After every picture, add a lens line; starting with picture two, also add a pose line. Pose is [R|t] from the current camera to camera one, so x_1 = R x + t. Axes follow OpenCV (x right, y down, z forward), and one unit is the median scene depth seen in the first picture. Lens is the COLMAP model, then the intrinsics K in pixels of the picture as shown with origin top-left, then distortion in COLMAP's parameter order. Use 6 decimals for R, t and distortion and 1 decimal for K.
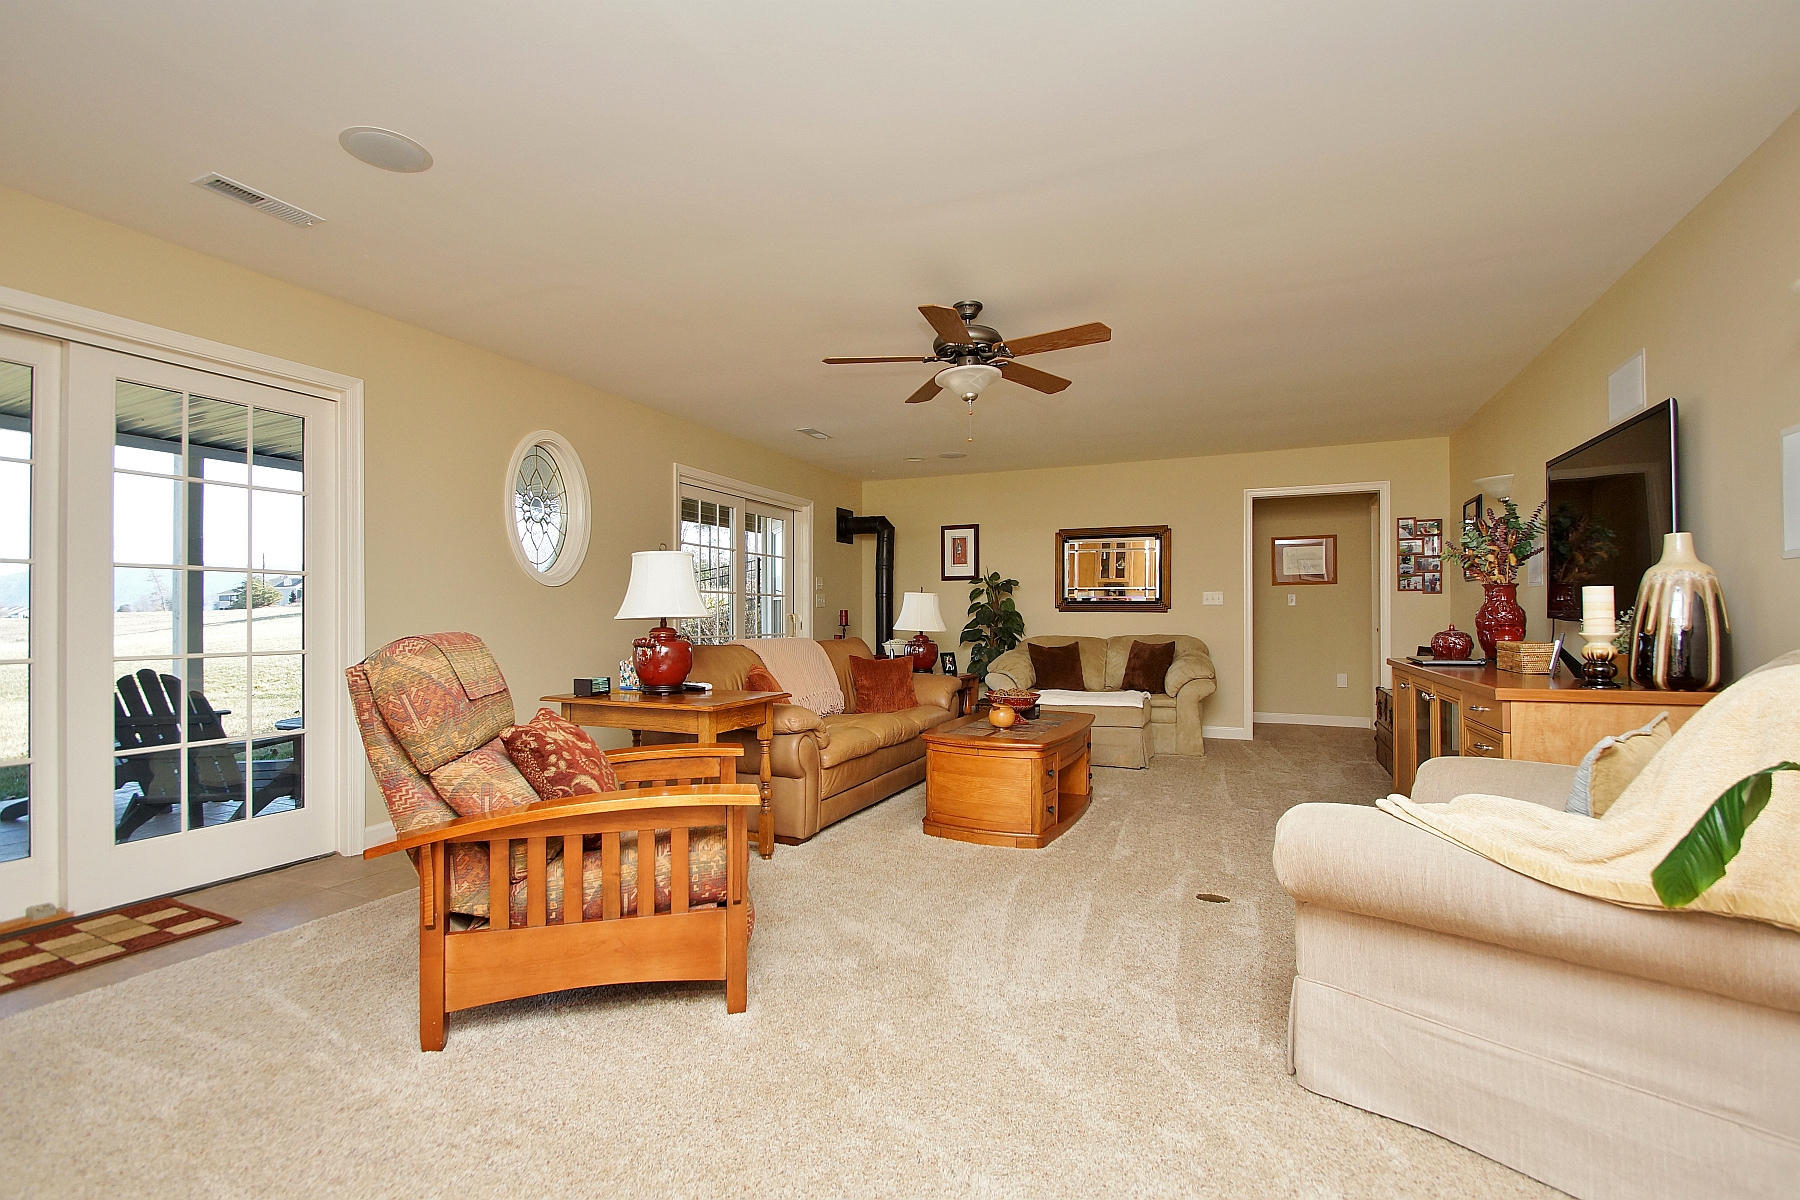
lens RADIAL K [[799.4, 0, 901.2], [0, 799.4, 602.5], [0, 0, 1]] dist [0.002024, -0.000256]
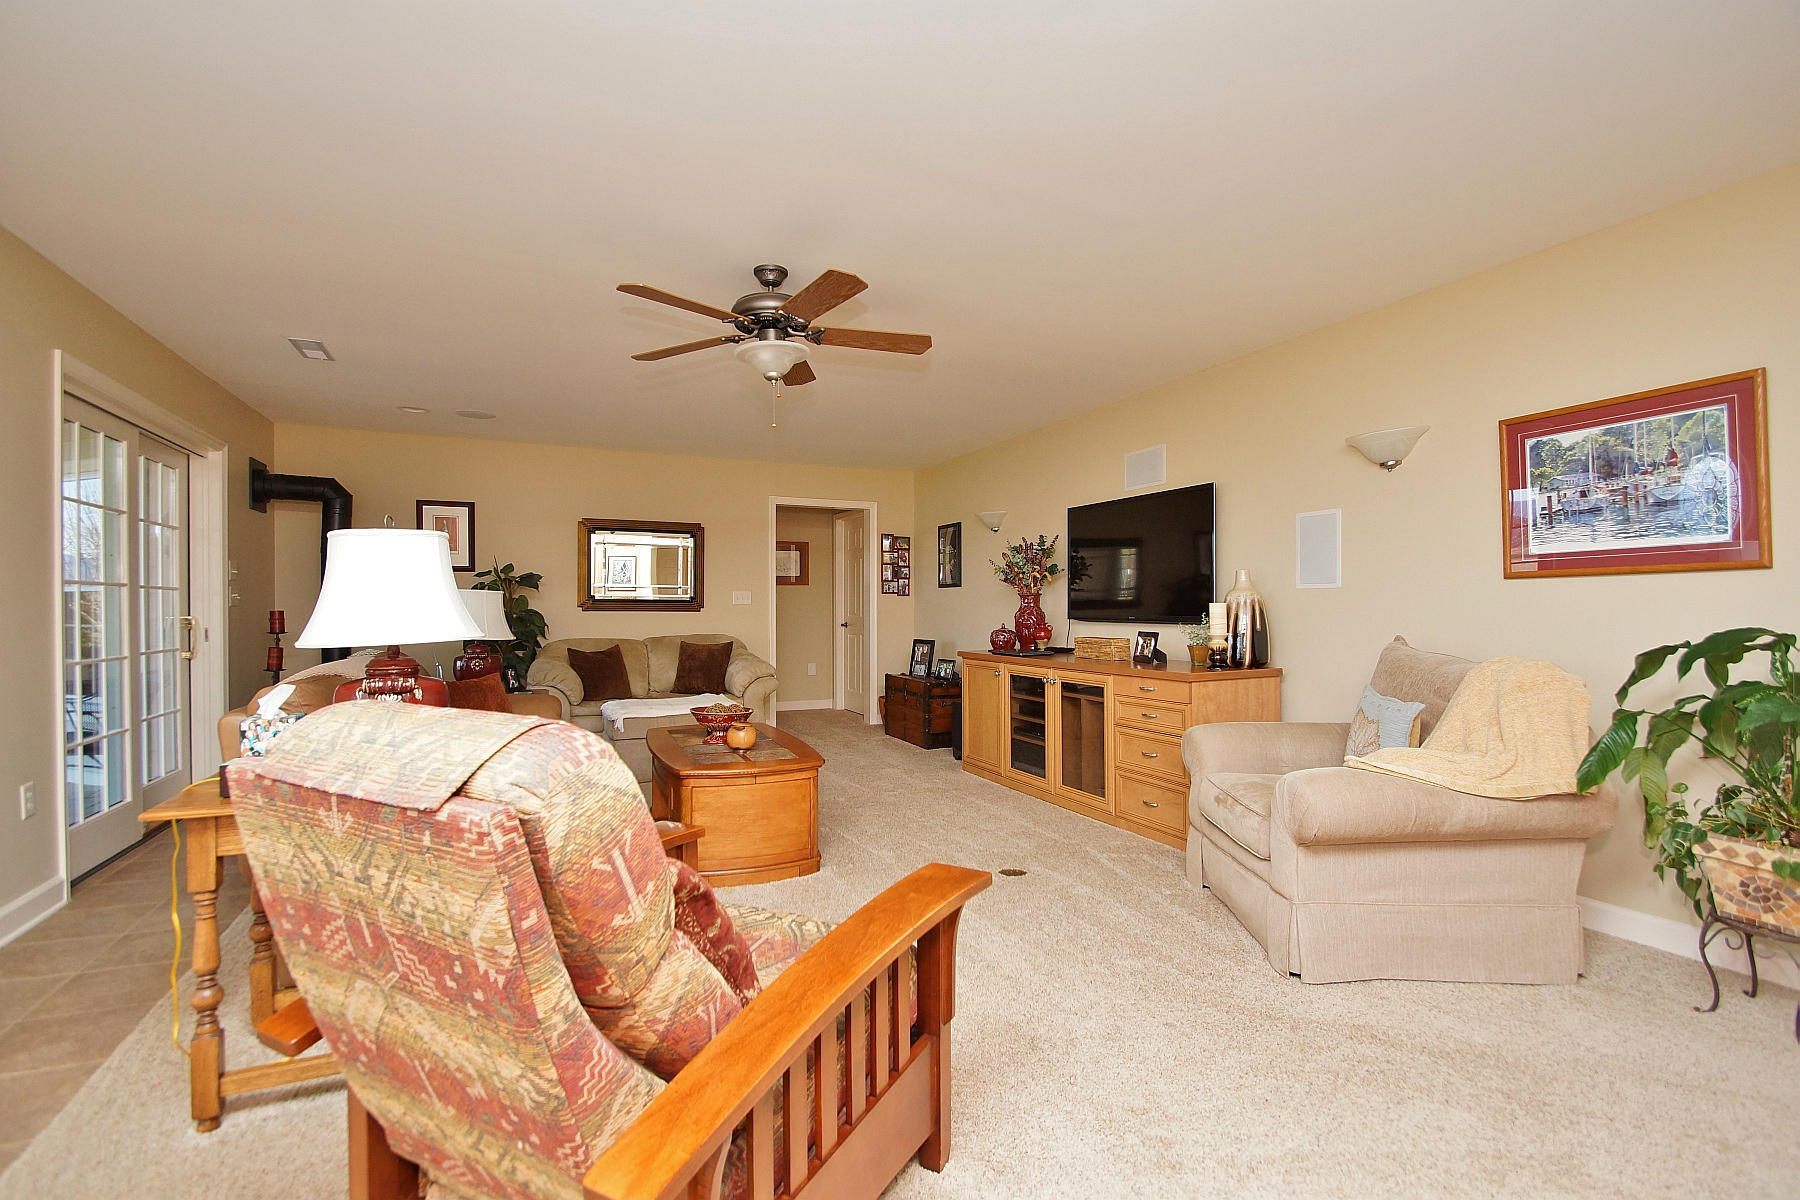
lens RADIAL K [[799.4, 0, 898.9], [0, 799.4, 607.3], [0, 0, 1]] dist [0.002024, -0.000256]
pose [[0.656144, -0.003852, 0.754626, -0.277900], [-0.010686, 0.999839, 0.014395, -0.010980], [-0.754560, -0.017509, 0.655997, 0.183856]]
